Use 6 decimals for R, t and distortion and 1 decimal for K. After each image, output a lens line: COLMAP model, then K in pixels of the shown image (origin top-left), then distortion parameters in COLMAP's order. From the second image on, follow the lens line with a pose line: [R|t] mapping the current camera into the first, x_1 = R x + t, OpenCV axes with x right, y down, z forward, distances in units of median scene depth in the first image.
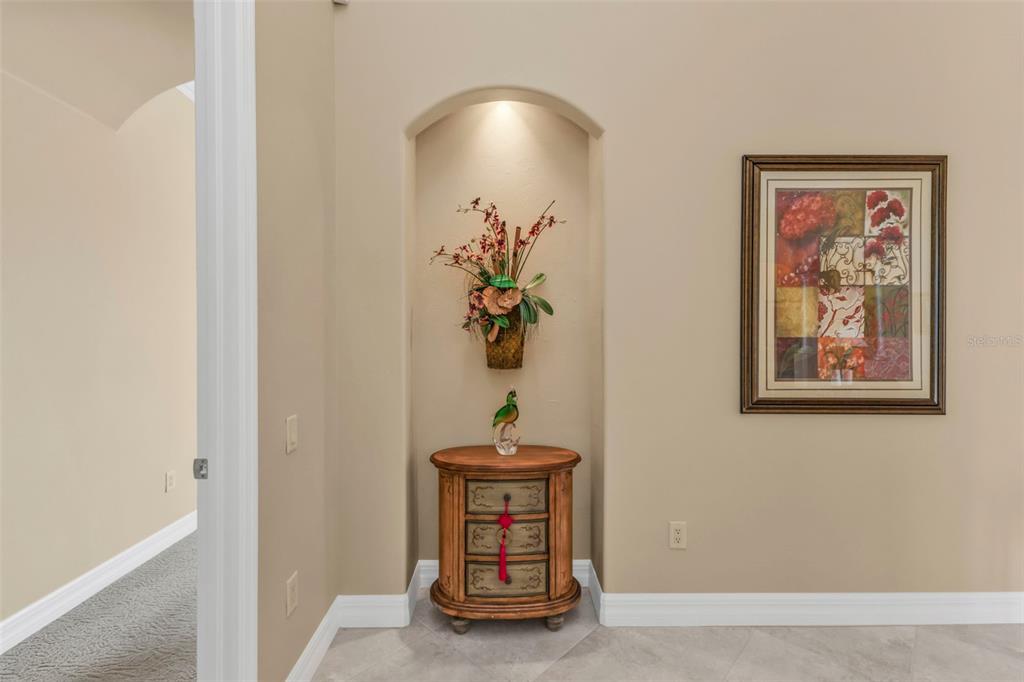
lens RADIAL K [[448.8, 0, 504.3], [0, 448.8, 327.2], [0, 0, 1]] dist [0.014479, -0.005870]
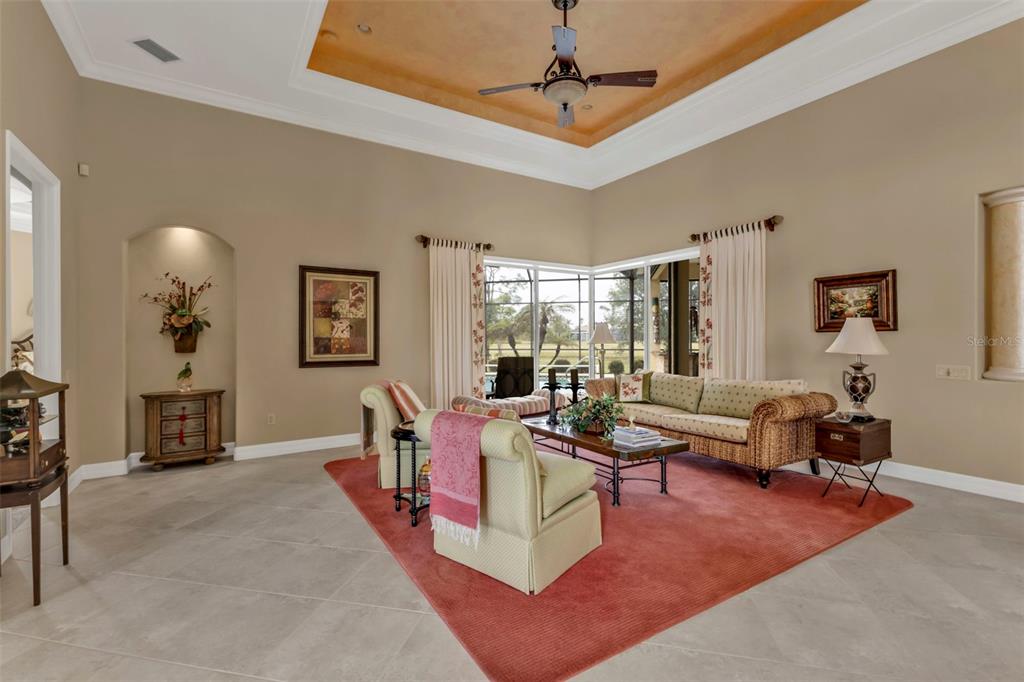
lens RADIAL K [[460.8, 0, 506.7], [0, 460.8, 338.8], [0, 0, 1]] dist [0.010429, -0.000343]
pose [[0.854932, -0.001138, 0.518738, 0.181120], [0.000089, 0.999998, 0.002048, 0.023919], [-0.518739, -0.001705, 0.854931, -1.785019]]
